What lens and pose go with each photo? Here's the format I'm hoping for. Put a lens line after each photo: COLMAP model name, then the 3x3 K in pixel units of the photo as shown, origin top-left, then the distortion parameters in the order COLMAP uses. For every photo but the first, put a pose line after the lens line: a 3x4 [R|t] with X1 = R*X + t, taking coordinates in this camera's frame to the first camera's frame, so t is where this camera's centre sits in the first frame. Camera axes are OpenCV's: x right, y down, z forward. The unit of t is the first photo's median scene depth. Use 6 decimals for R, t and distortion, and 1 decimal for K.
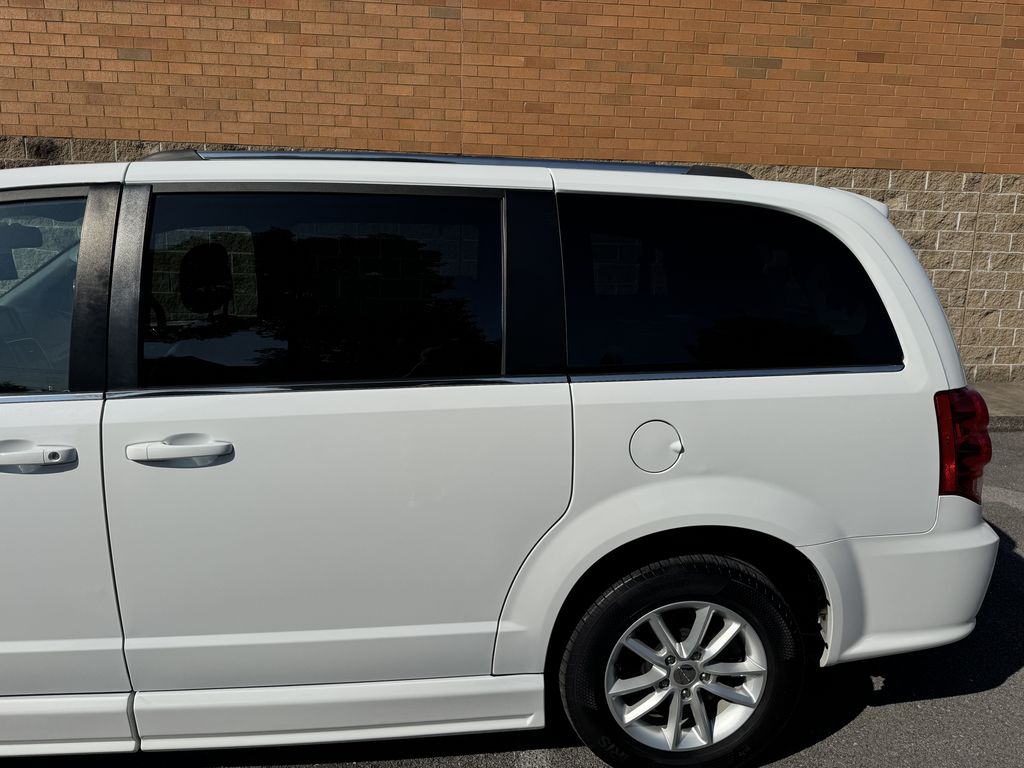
lens RADIAL K [[721.8, 0, 512.3], [0, 721.8, 393.3], [0, 0, 1]] dist [0.021026, -0.031235]
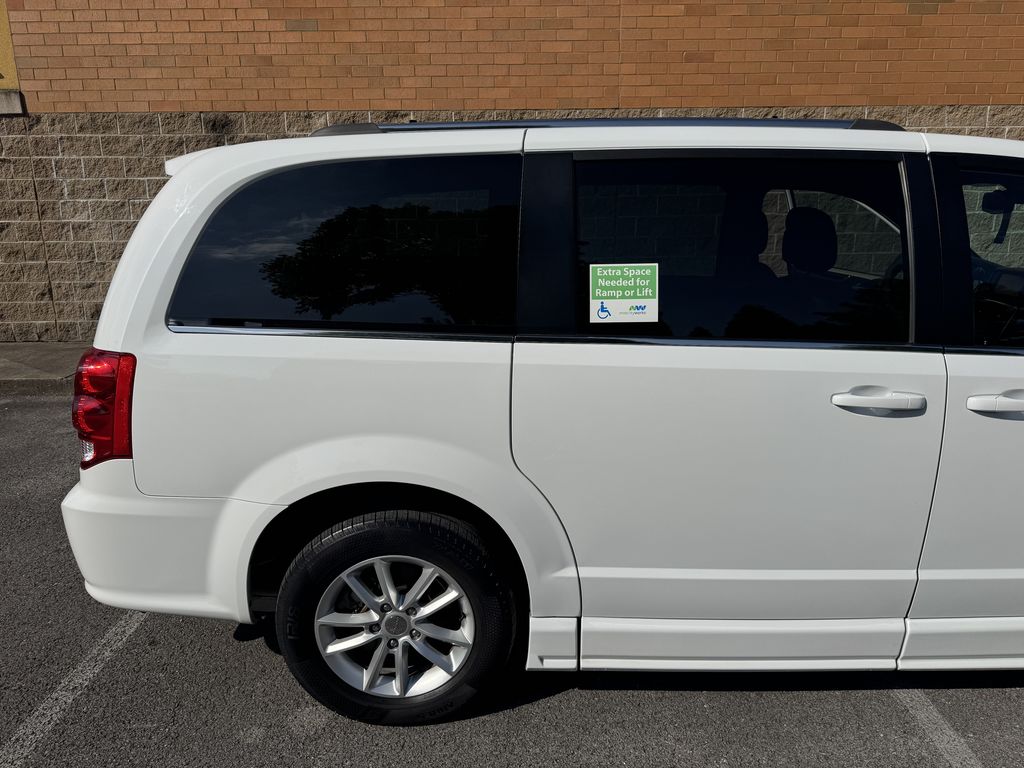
lens RADIAL K [[721.8, 0, 514.6], [0, 721.8, 395.0], [0, 0, 1]] dist [0.021026, -0.031235]
pose [[0.996518, -0.016263, -0.081779, -0.142947], [0.021188, 0.997990, 0.059723, -0.001145], [0.080643, -0.061247, 0.994860, -0.025519]]
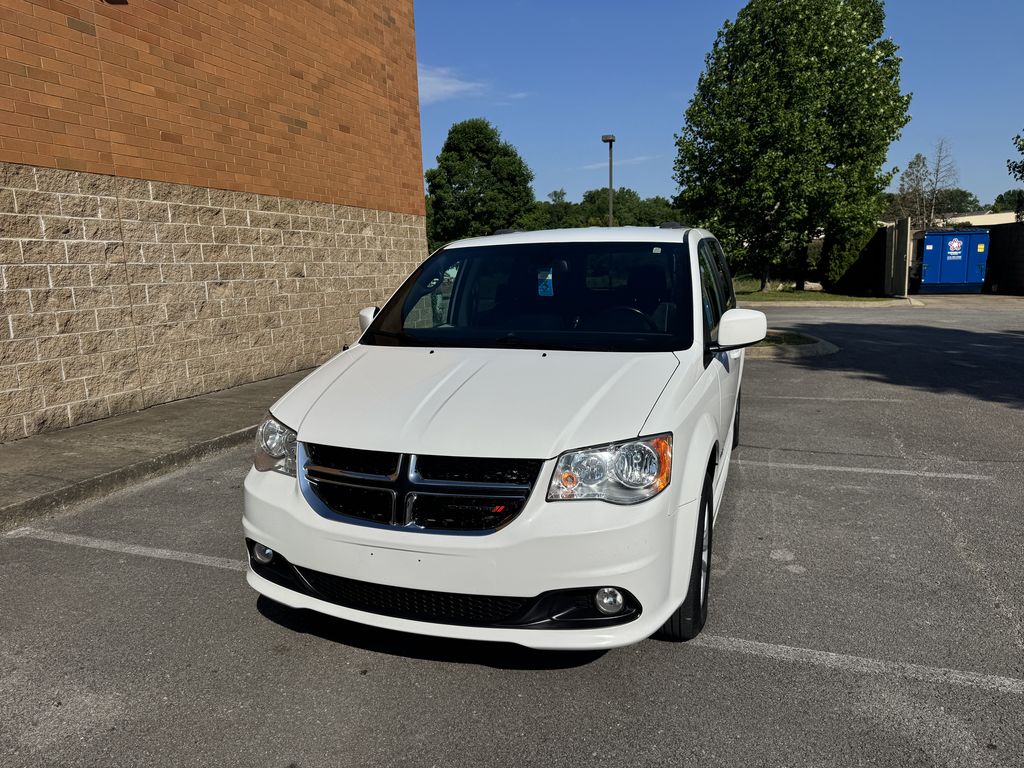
lens RADIAL K [[721.8, 0, 516.7], [0, 721.8, 392.3], [0, 0, 1]] dist [0.021026, -0.031235]
pose [[0.403652, -0.191707, 0.894602, -0.792296], [0.209135, 0.971246, 0.113768, -0.052336], [-0.890689, 0.141170, 0.432139, 0.158629]]
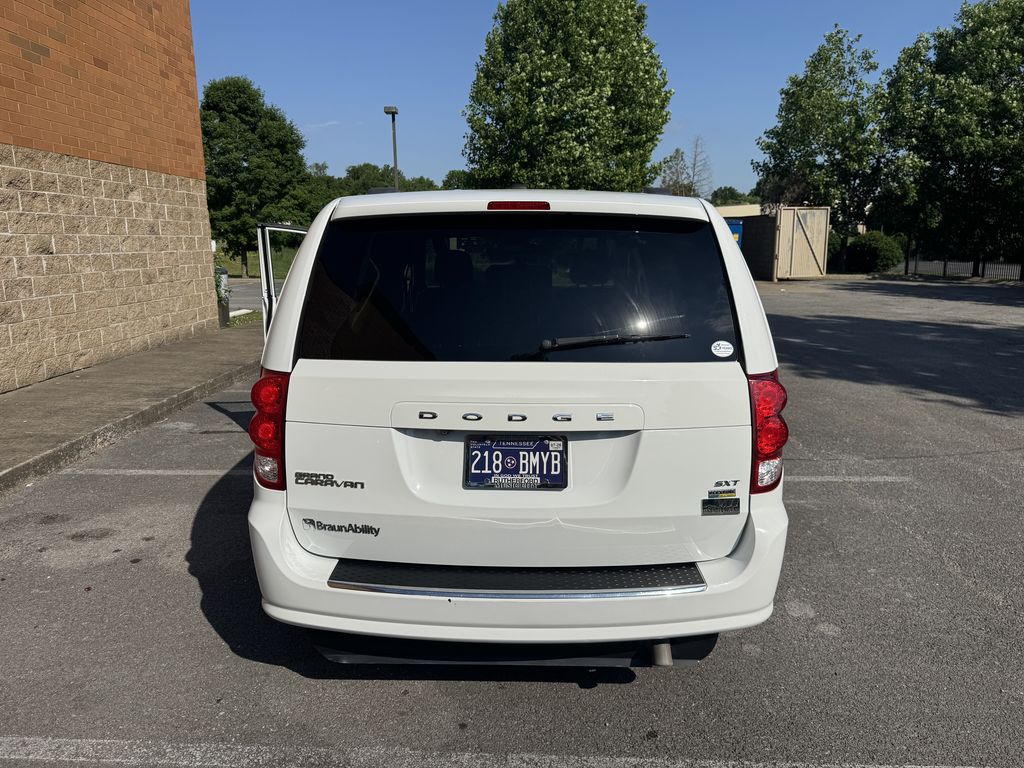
lens RADIAL K [[721.8, 0, 514.1], [0, 721.8, 385.7], [0, 0, 1]] dist [0.021026, -0.031235]
pose [[0.099104, -0.218370, 0.970821, -0.669599], [0.194070, 0.961131, 0.196379, -0.087087], [-0.975969, 0.168945, 0.137631, 0.324402]]
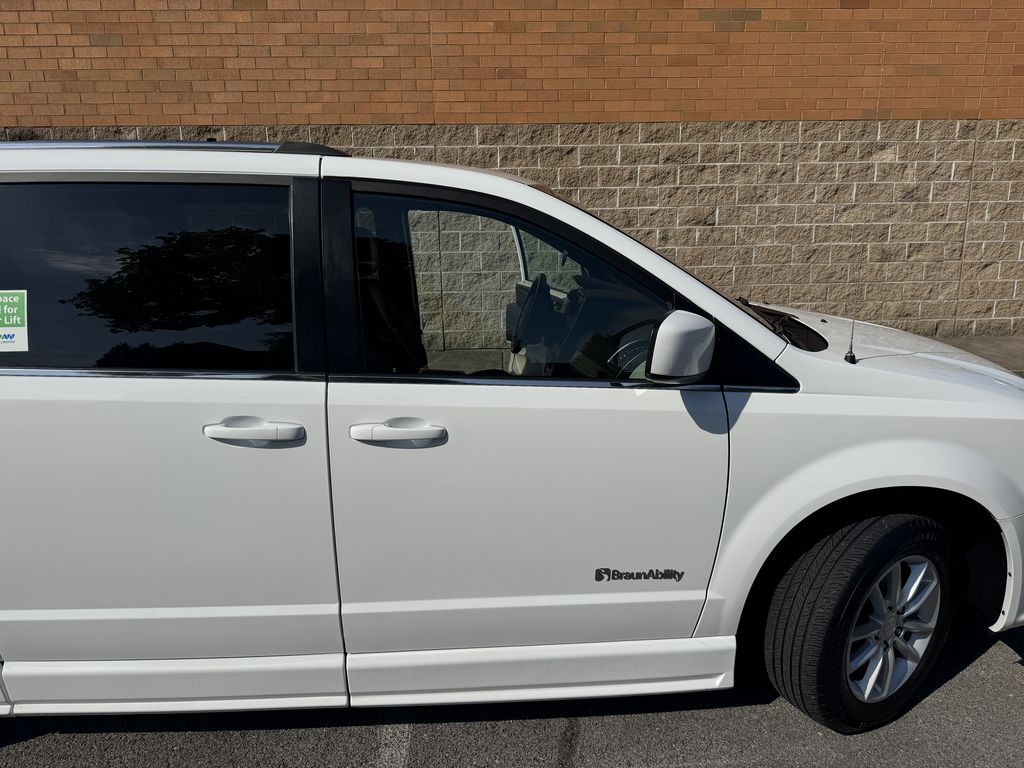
lens RADIAL K [[721.8, 0, 523.4], [0, 721.8, 390.0], [0, 0, 1]] dist [0.021026, -0.031235]
pose [[0.998572, -0.029875, -0.044291, 0.086718], [0.031611, 0.998738, 0.039034, -0.001905], [0.043069, -0.040378, 0.998256, -0.001067]]
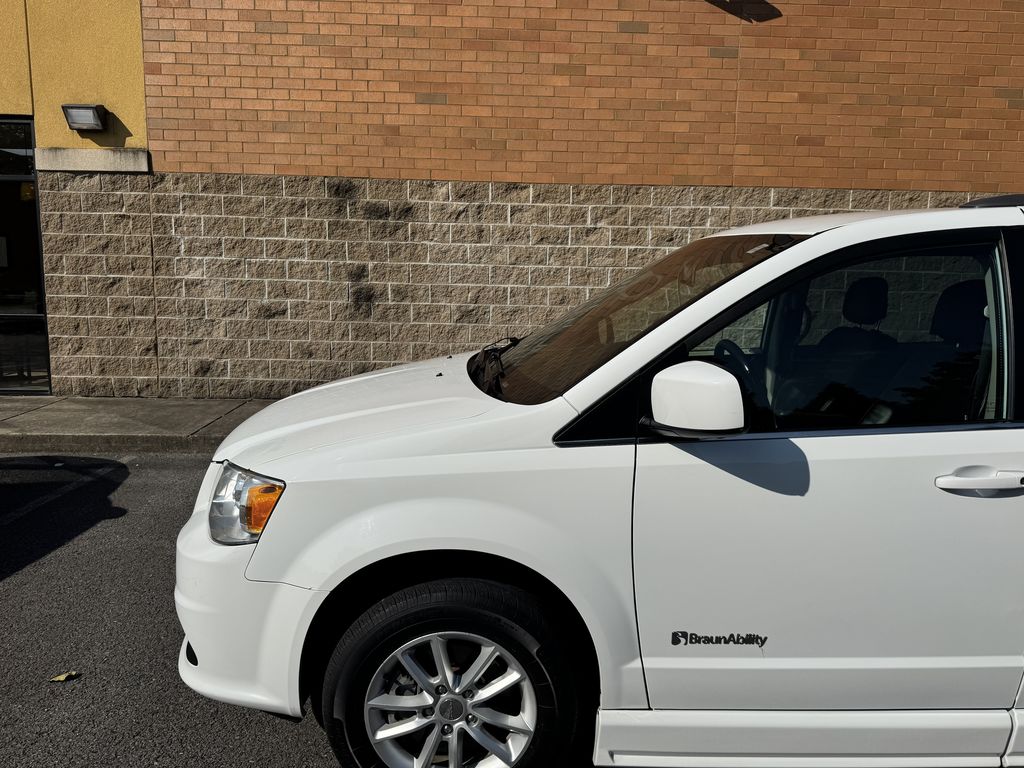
lens RADIAL K [[721.8, 0, 512.6], [0, 721.8, 389.9], [0, 0, 1]] dist [0.021026, -0.031235]
pose [[0.998268, 0.001899, -0.058796, -0.330372], [-0.004335, 0.999136, -0.041341, -0.000144], [0.058667, 0.041524, 0.997414, -0.028588]]
